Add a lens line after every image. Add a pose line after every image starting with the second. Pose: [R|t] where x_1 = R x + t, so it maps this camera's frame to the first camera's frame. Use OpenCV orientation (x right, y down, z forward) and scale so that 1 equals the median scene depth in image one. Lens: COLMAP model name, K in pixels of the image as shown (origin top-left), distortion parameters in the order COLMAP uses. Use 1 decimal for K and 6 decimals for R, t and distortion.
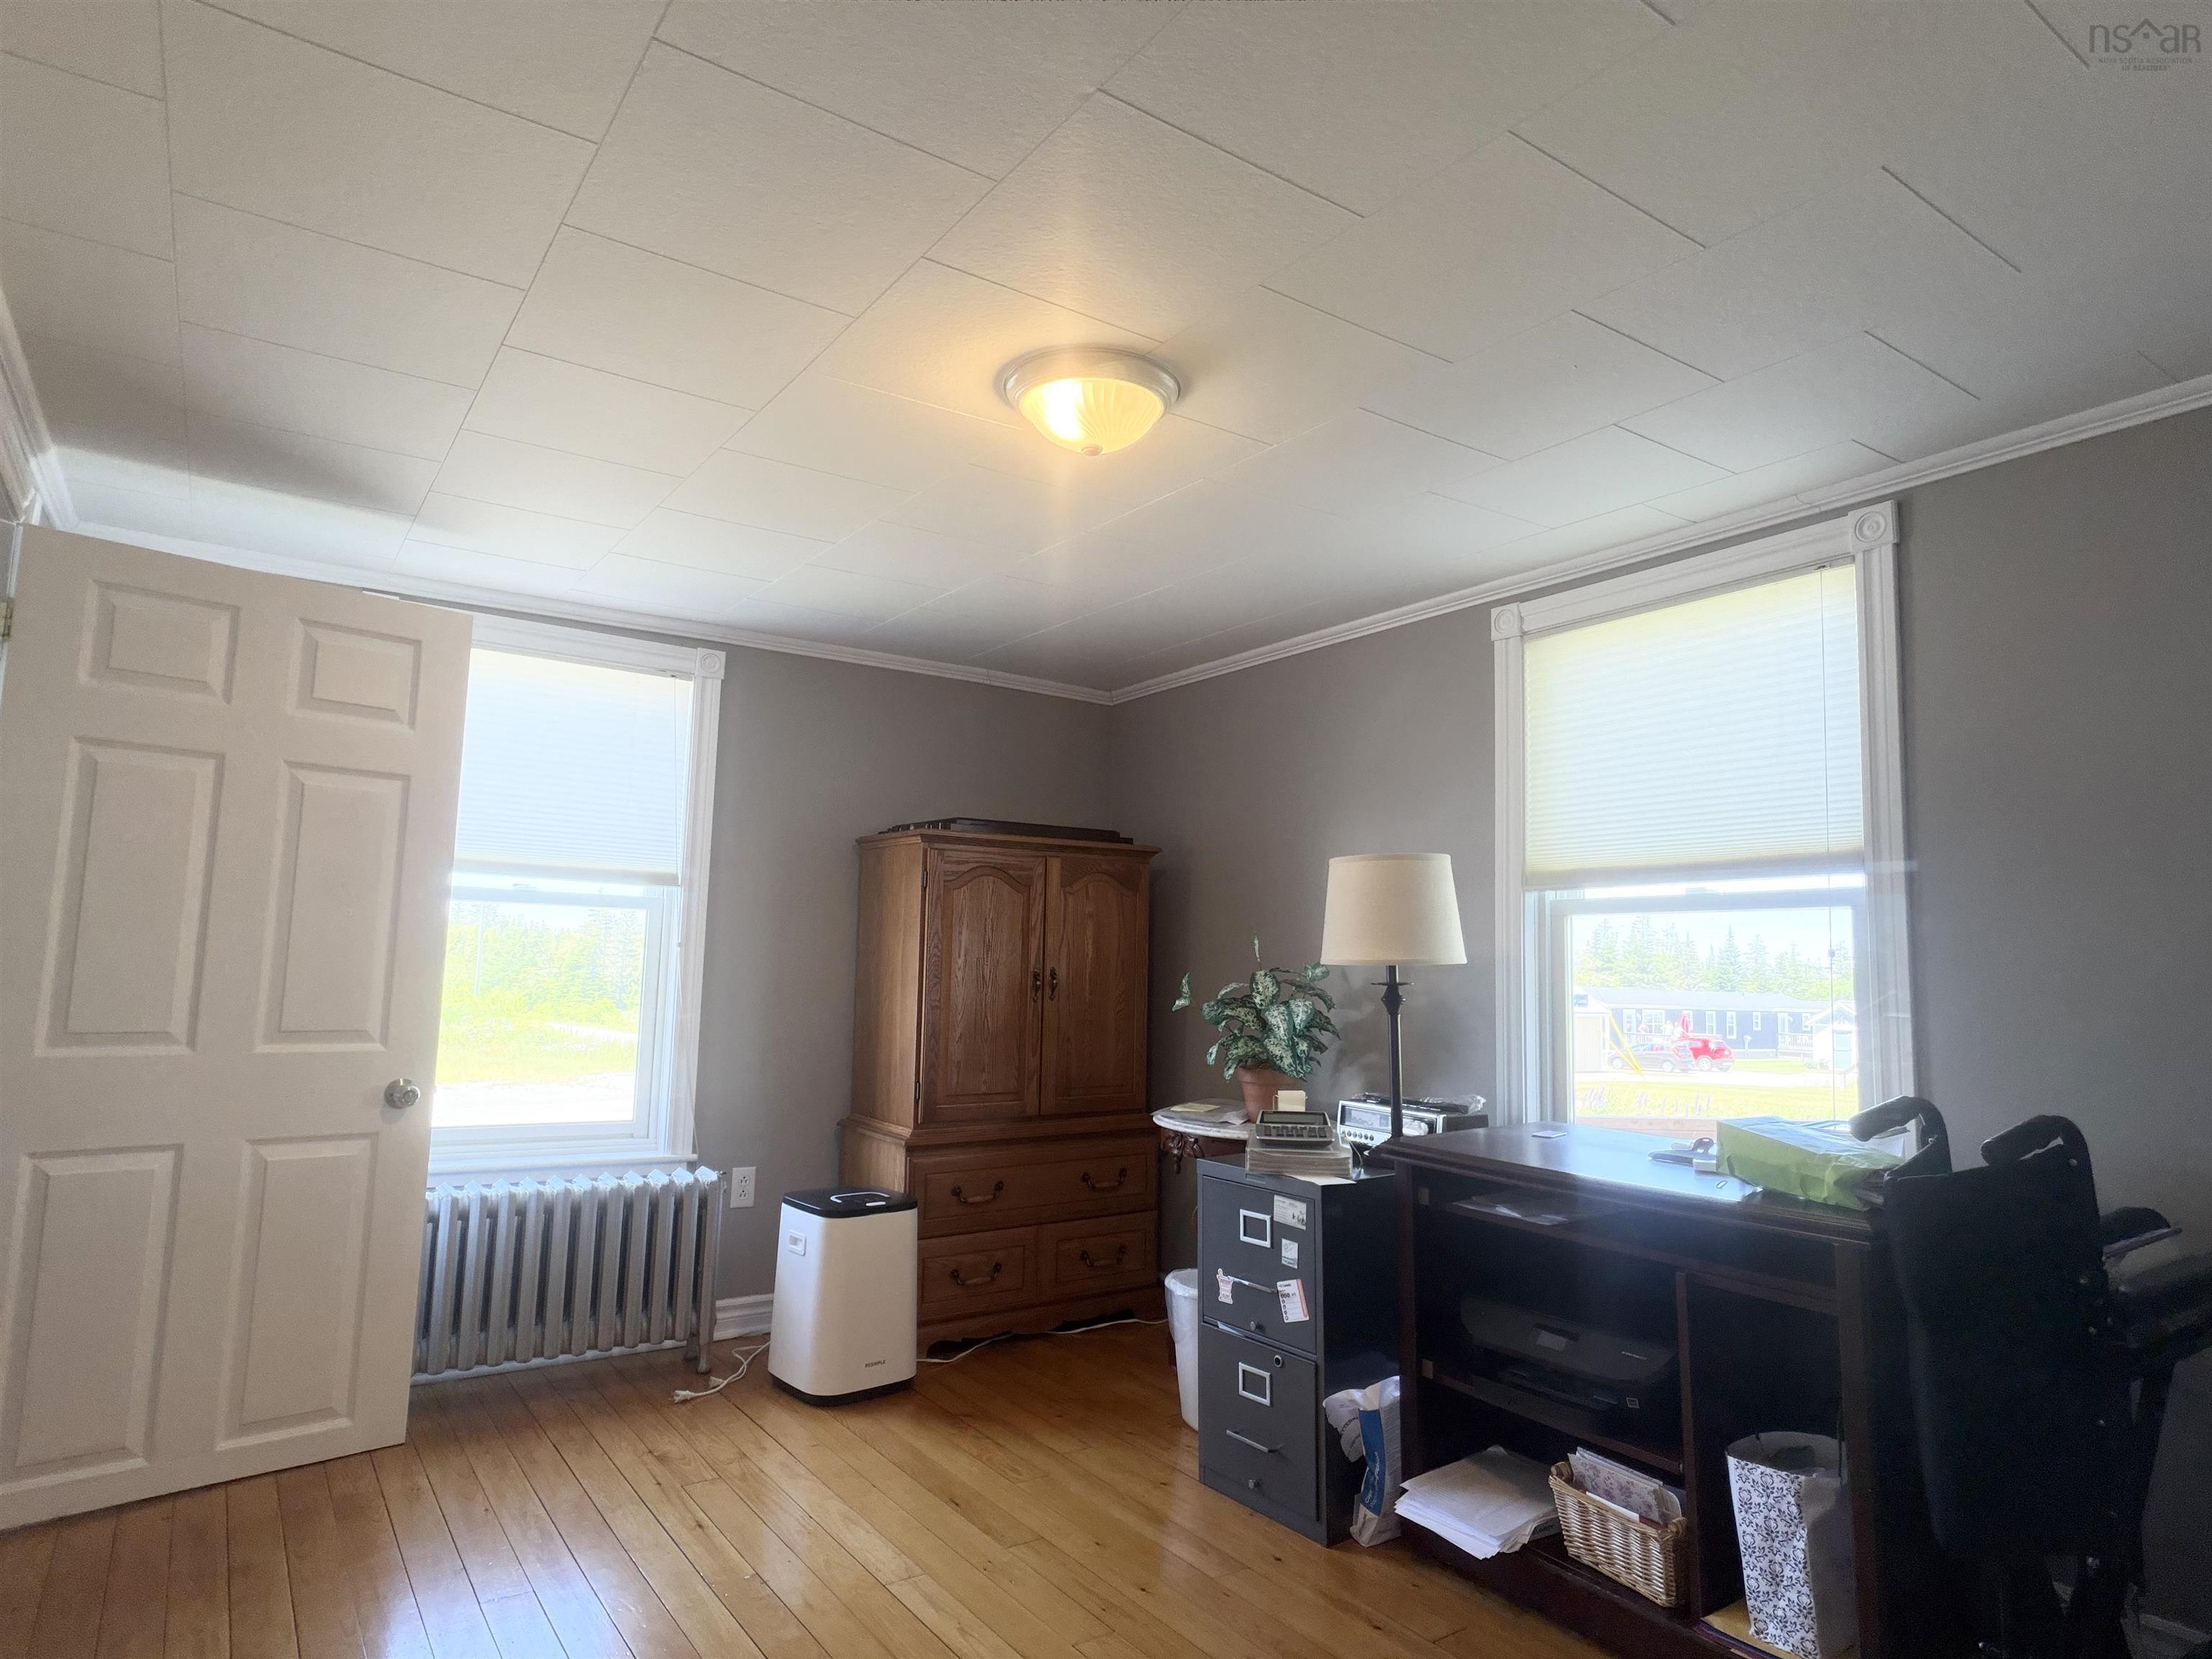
lens RADIAL K [[1268.8, 0, 1102.6], [0, 1268.8, 836.6], [0, 0, 1]] dist [0.004029, 0.002489]
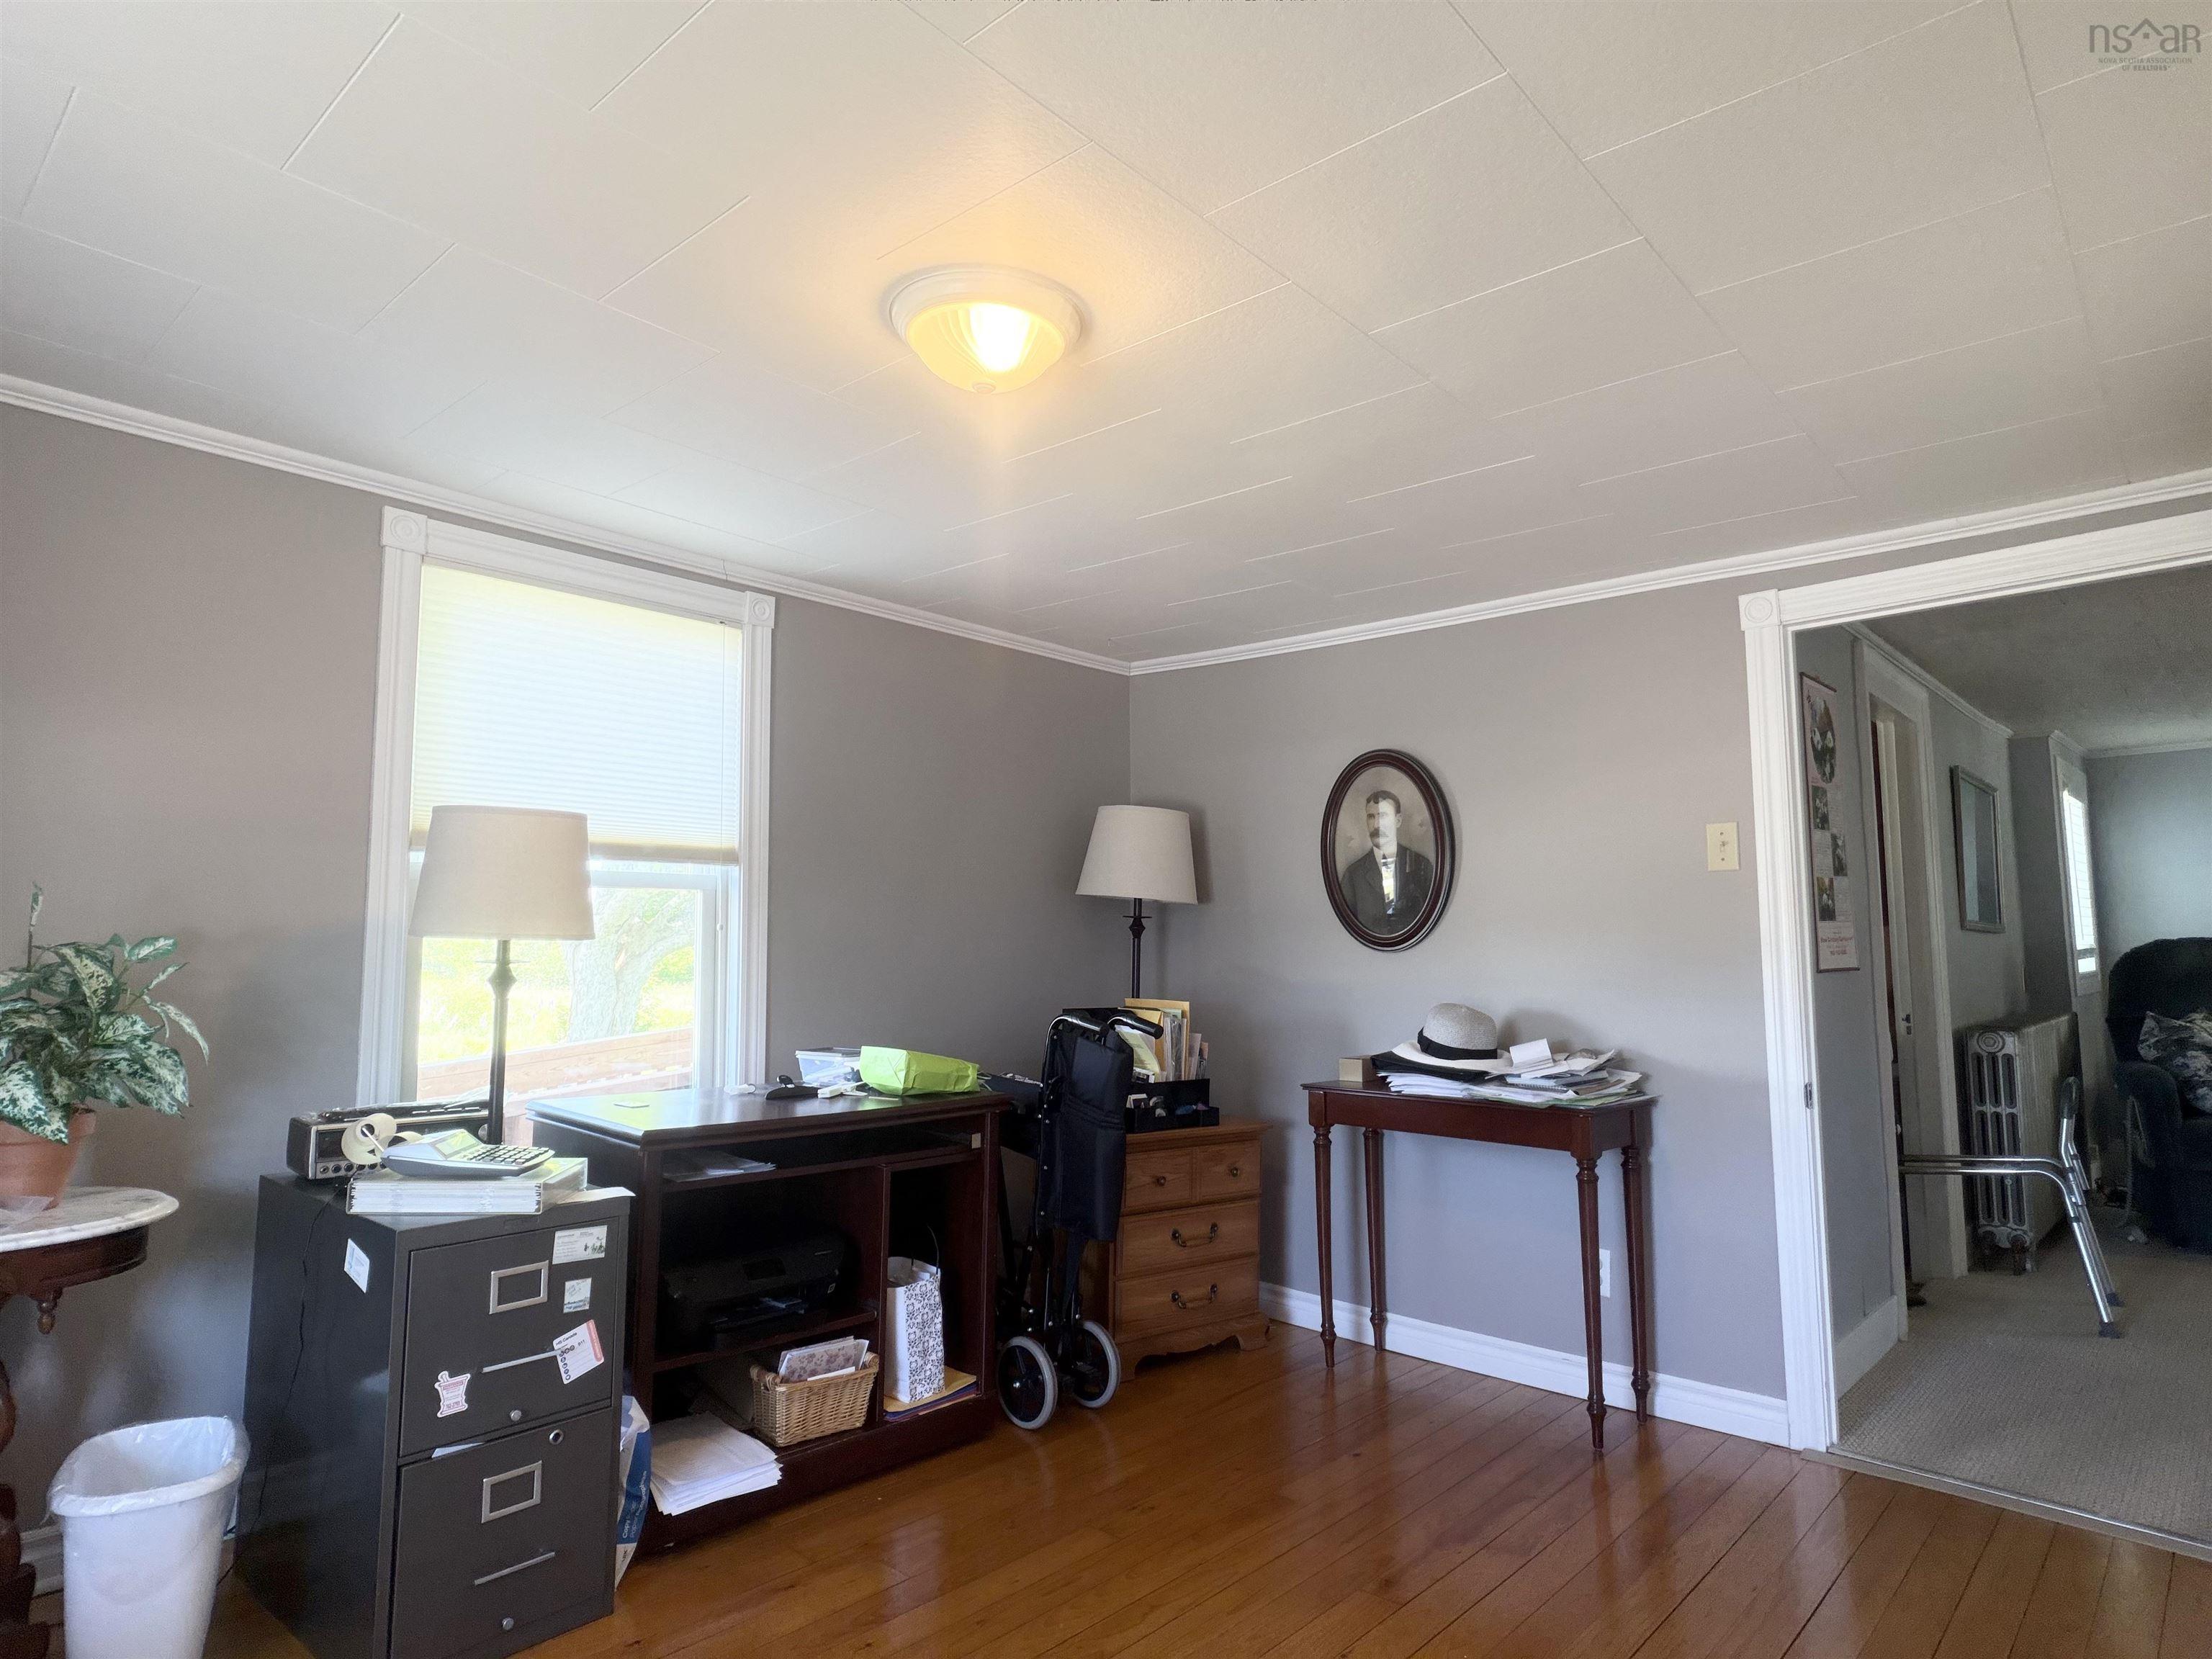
lens RADIAL K [[1268.8, 0, 1102.6], [0, 1268.8, 836.6], [0, 0, 1]] dist [0.004029, 0.002489]
pose [[-0.219493, 0.067573, 0.973271, -0.563020], [-0.106583, 0.989967, -0.092769, 0.058243], [-0.969775, -0.124096, -0.210089, 0.670409]]
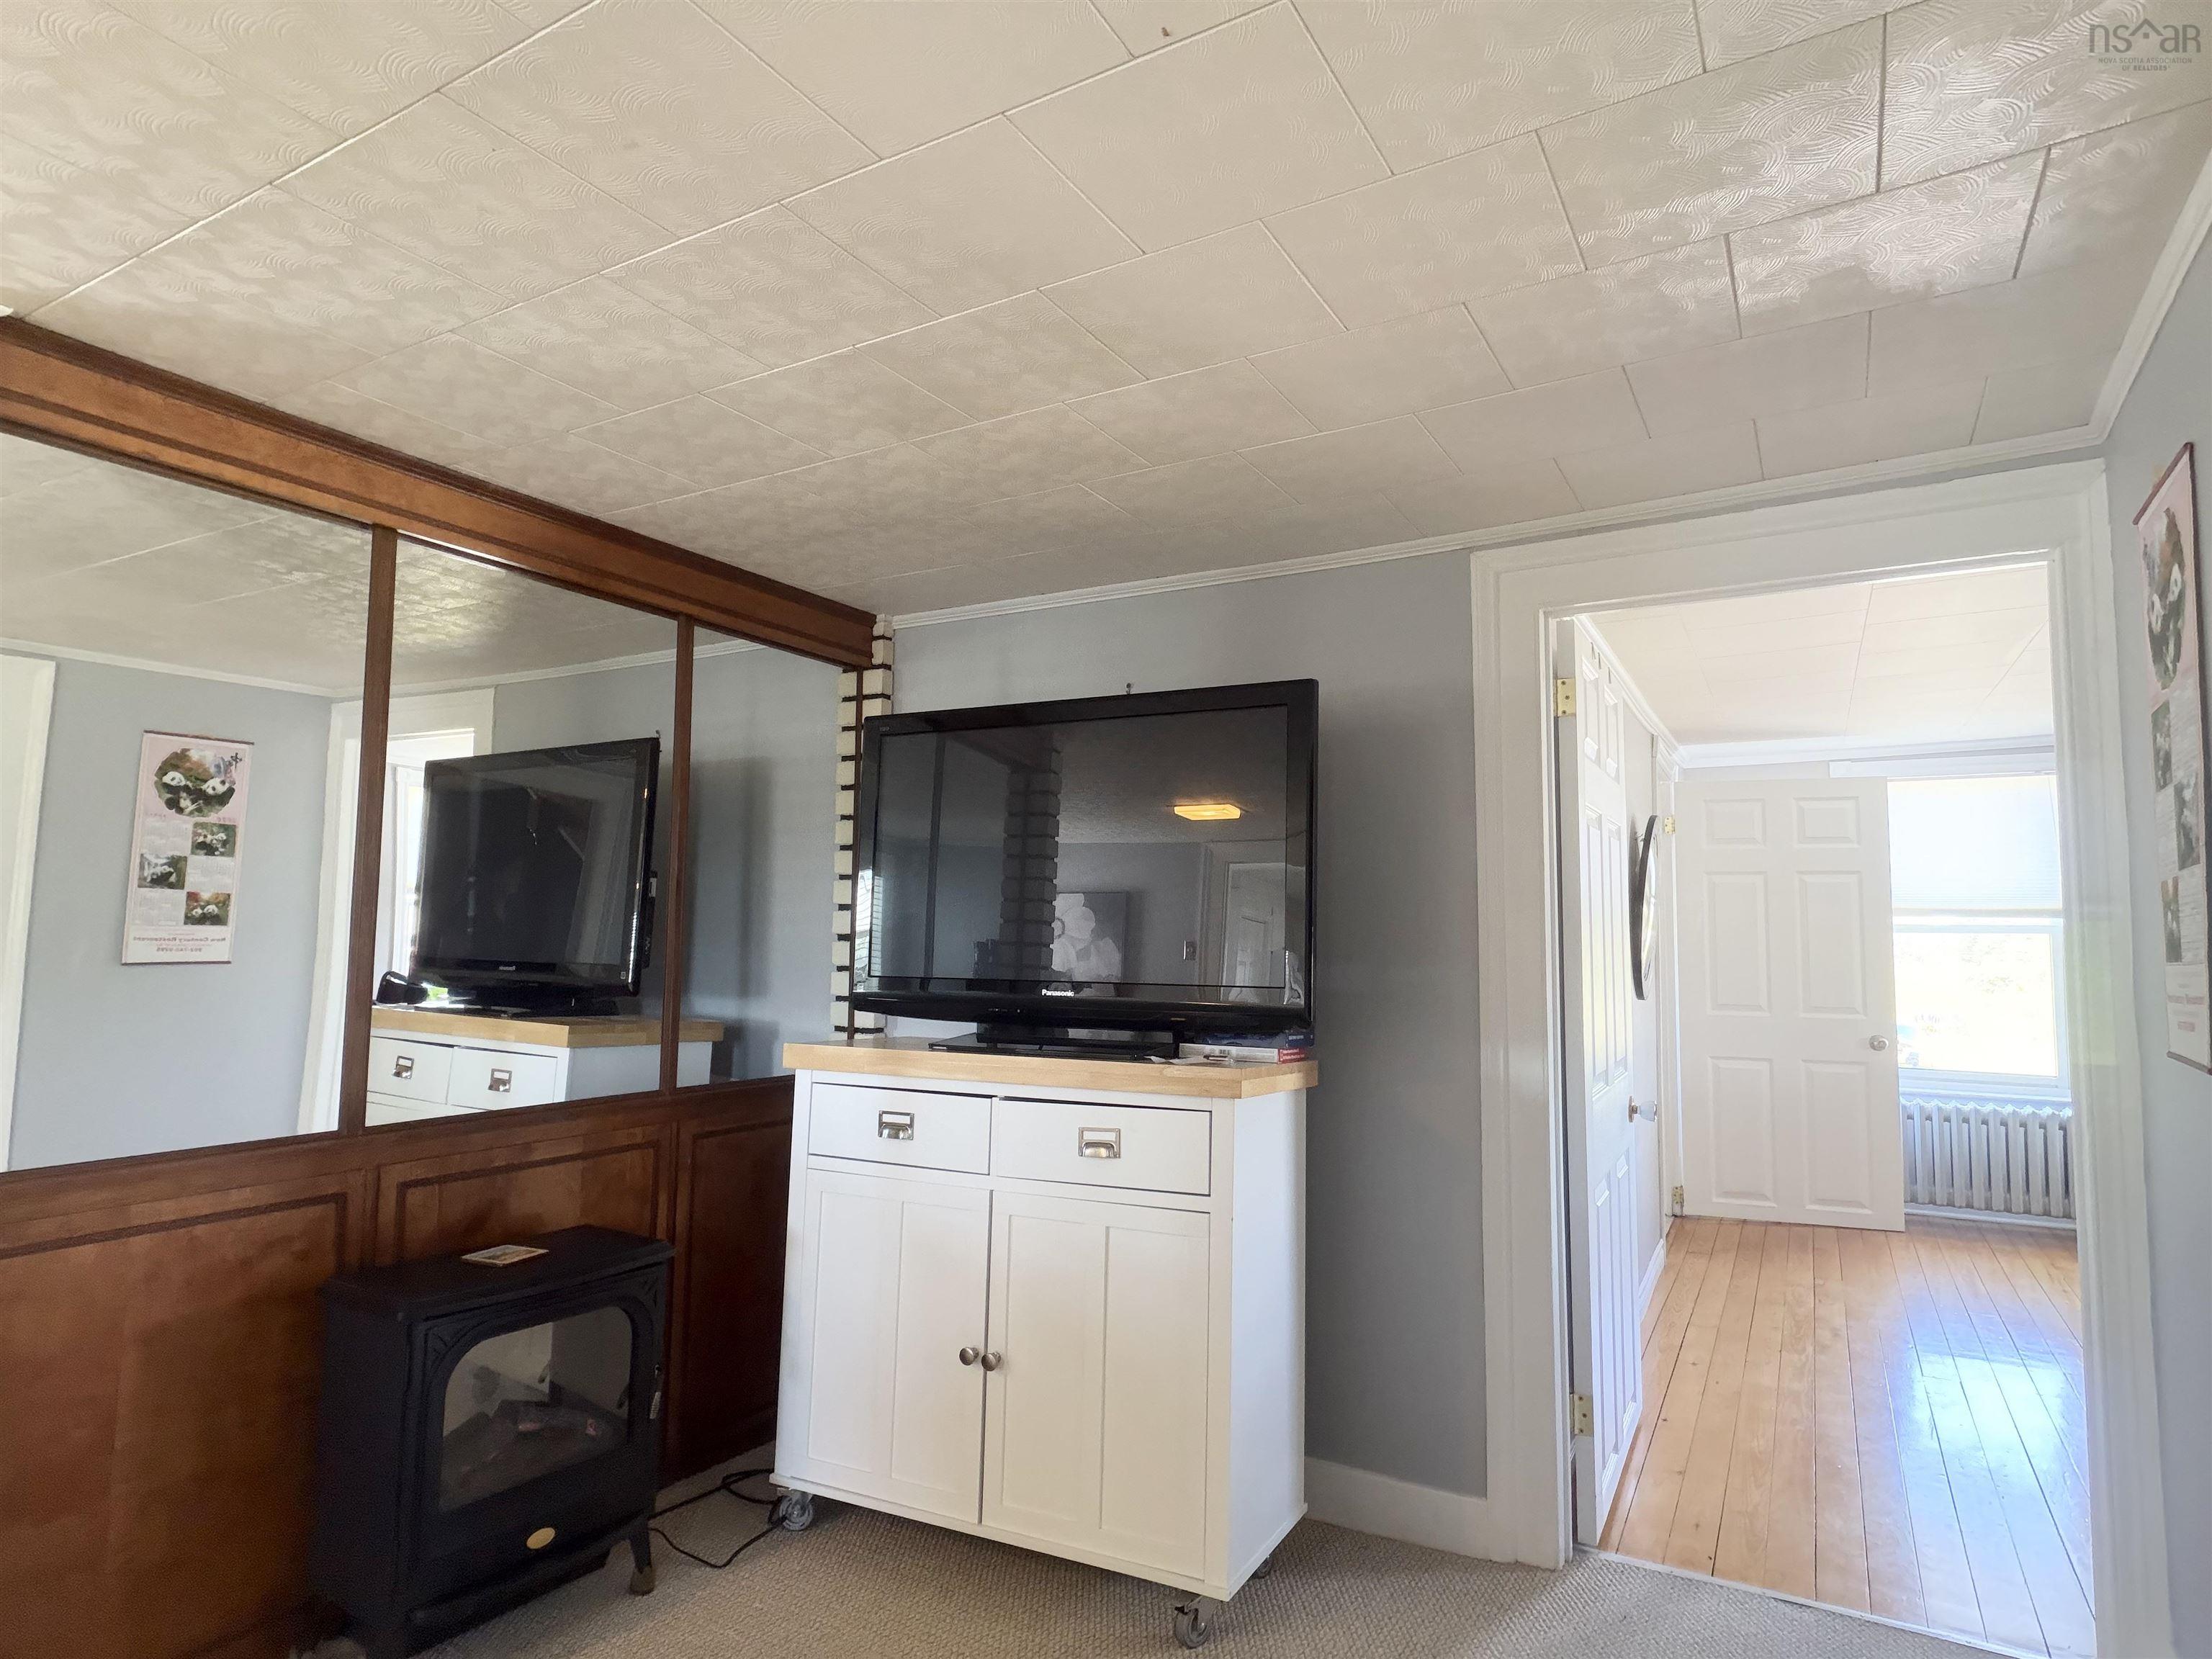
lens RADIAL K [[1268.8, 0, 1102.6], [0, 1268.8, 836.6], [0, 0, 1]] dist [0.004029, 0.002489]
pose [[0.425461, -0.091157, -0.900374, 0.567041], [0.099065, 0.993626, -0.053786, -0.092145], [0.899538, -0.066311, 0.431780, -0.680324]]
